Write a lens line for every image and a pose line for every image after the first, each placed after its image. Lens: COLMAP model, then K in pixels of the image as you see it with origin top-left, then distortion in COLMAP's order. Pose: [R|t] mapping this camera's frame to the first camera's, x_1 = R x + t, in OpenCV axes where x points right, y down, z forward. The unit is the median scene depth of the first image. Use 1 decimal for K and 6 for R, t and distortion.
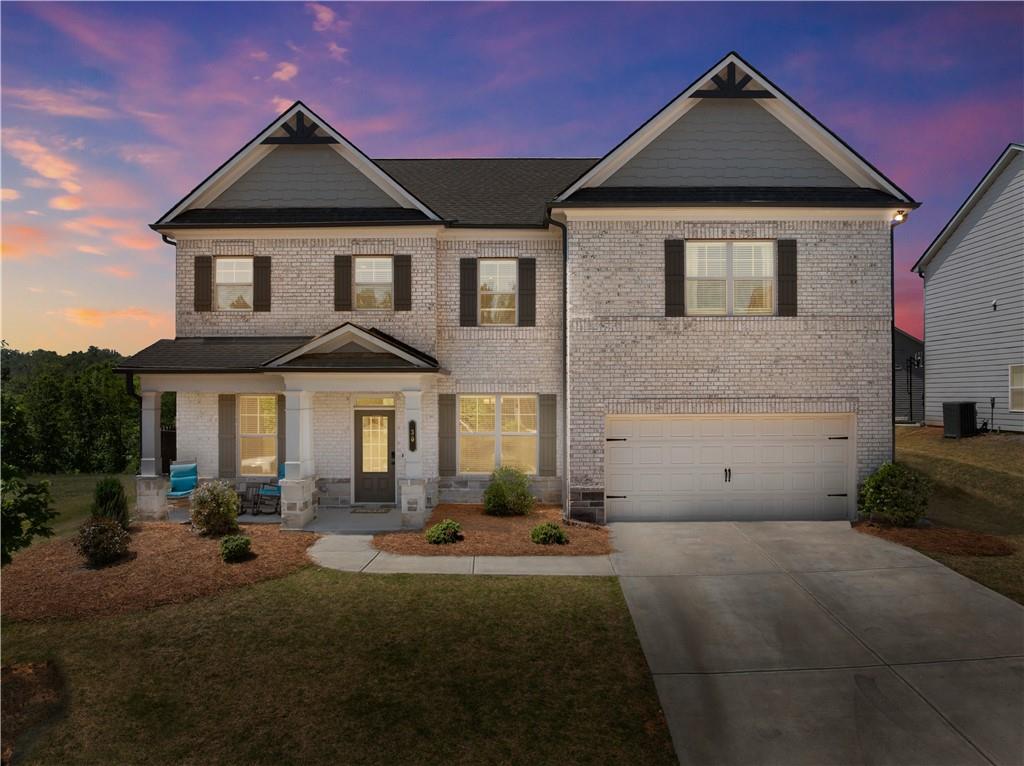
lens RADIAL K [[724.7, 0, 512.0], [0, 724.7, 383.0], [0, 0, 1]] dist [-0.037597, -0.004009]
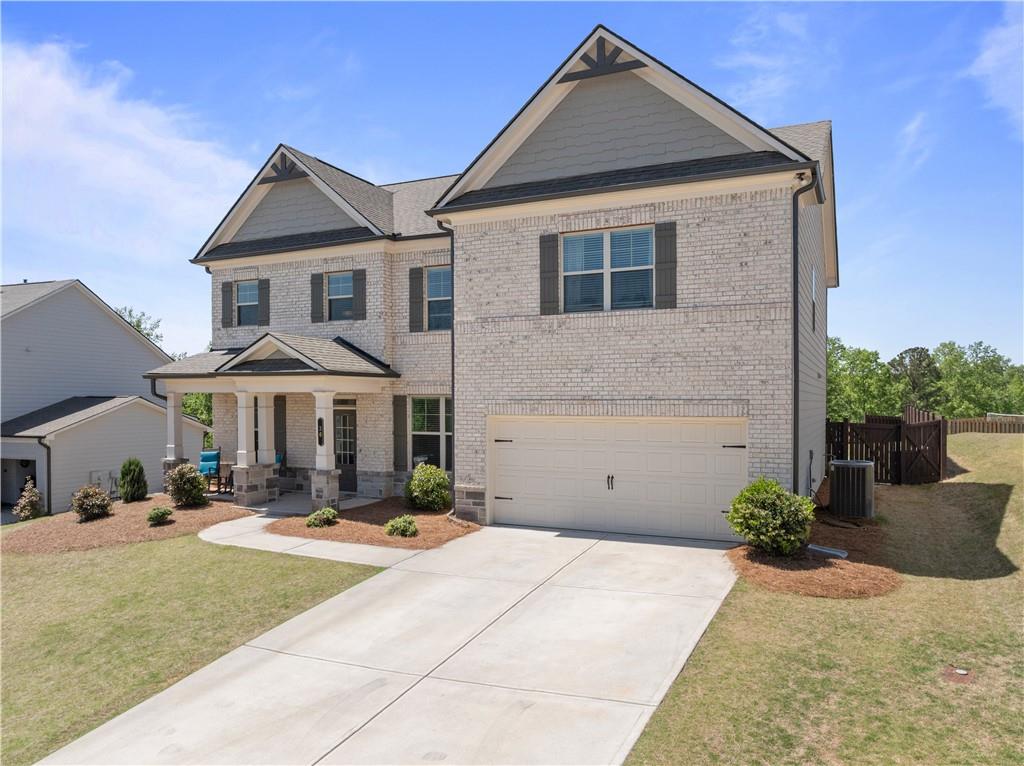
lens RADIAL K [[727.9, 0, 510.0], [0, 727.9, 402.0], [0, 0, 1]] dist [-0.038938, -0.001139]
pose [[0.904743, 0.005276, -0.425925, 0.591059], [0.003352, 0.999804, 0.019505, 0.005232], [0.425944, -0.019075, 0.904548, 0.098962]]
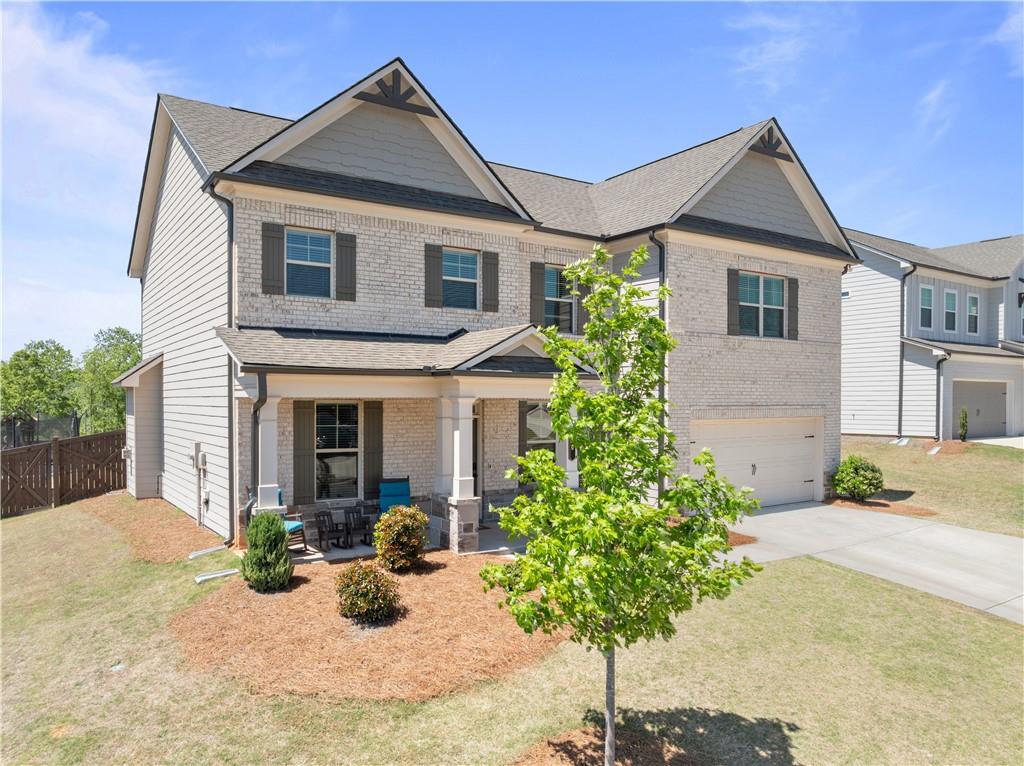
lens RADIAL K [[749.9, 0, 508.1], [0, 749.9, 402.8], [0, 0, 1]] dist [-0.030756, 0.000622]
pose [[0.828162, 0.001870, 0.560485, -0.749058], [-0.011988, 0.999825, 0.014377, 0.003751], [-0.560360, -0.018626, 0.828040, 0.204279]]
